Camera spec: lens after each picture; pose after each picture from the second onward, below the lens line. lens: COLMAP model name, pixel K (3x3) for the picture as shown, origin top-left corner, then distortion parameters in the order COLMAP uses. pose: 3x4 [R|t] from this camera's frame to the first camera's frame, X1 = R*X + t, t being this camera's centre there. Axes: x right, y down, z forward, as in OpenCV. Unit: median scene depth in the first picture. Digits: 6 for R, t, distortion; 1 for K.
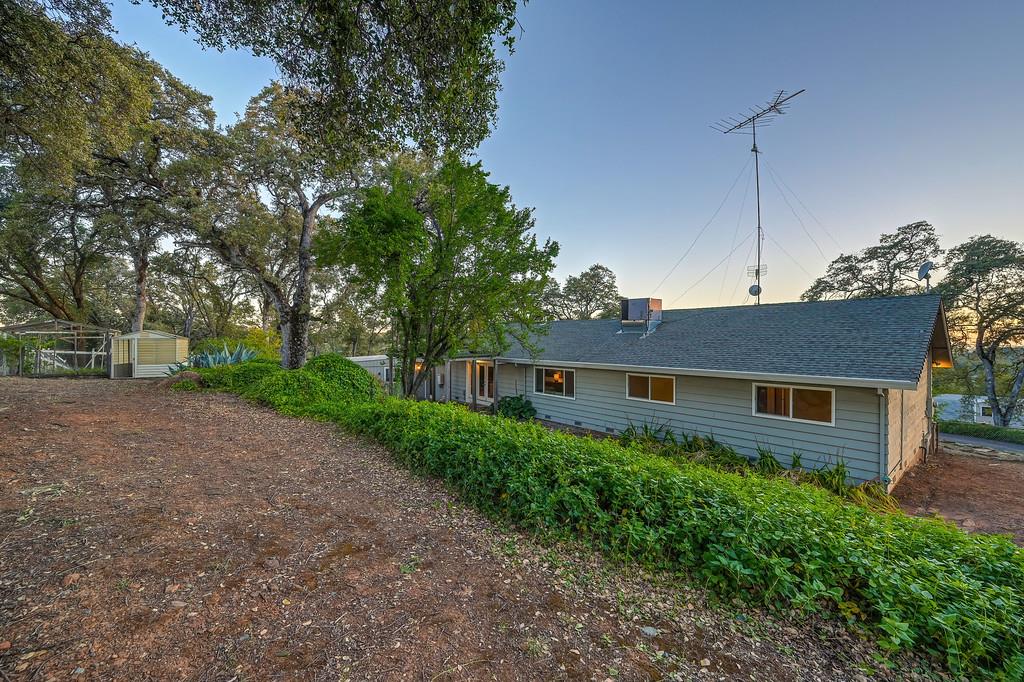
lens RADIAL K [[411.8, 0, 511.8], [0, 411.8, 344.4], [0, 0, 1]] dist [-0.002362, -0.000260]
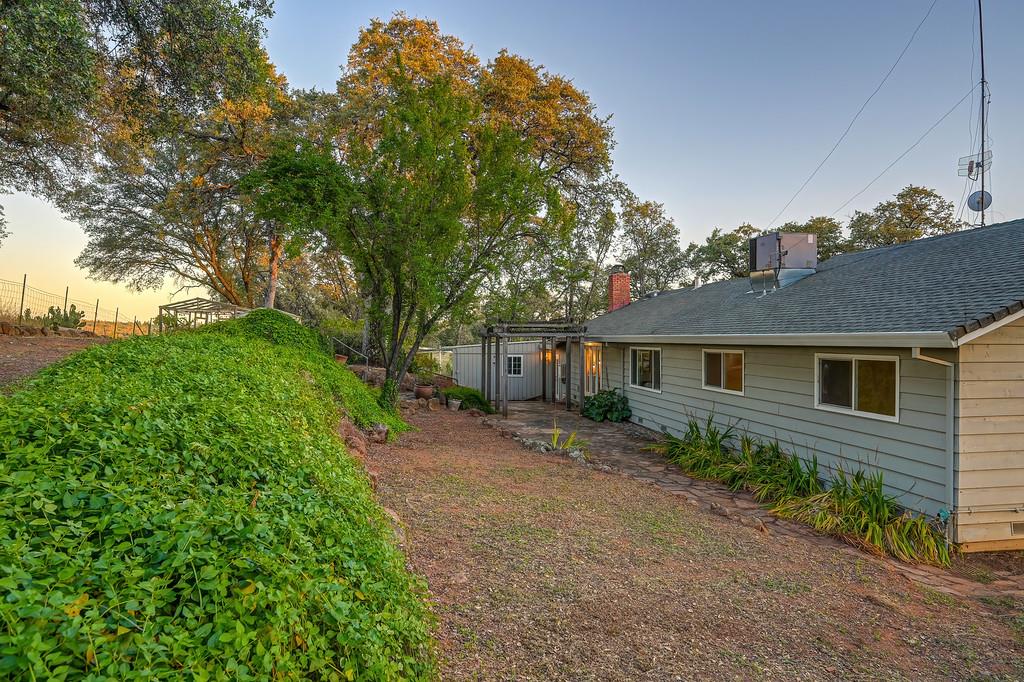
lens RADIAL K [[647.8, 0, 512.1], [0, 647.8, 337.4], [0, 0, 1]] dist [0.001333, 0.000196]
pose [[0.861540, 0.000552, -0.507689, 0.495910], [-0.008560, 0.999873, -0.013439, 0.062786], [0.507617, 0.015924, 0.861436, -0.032170]]
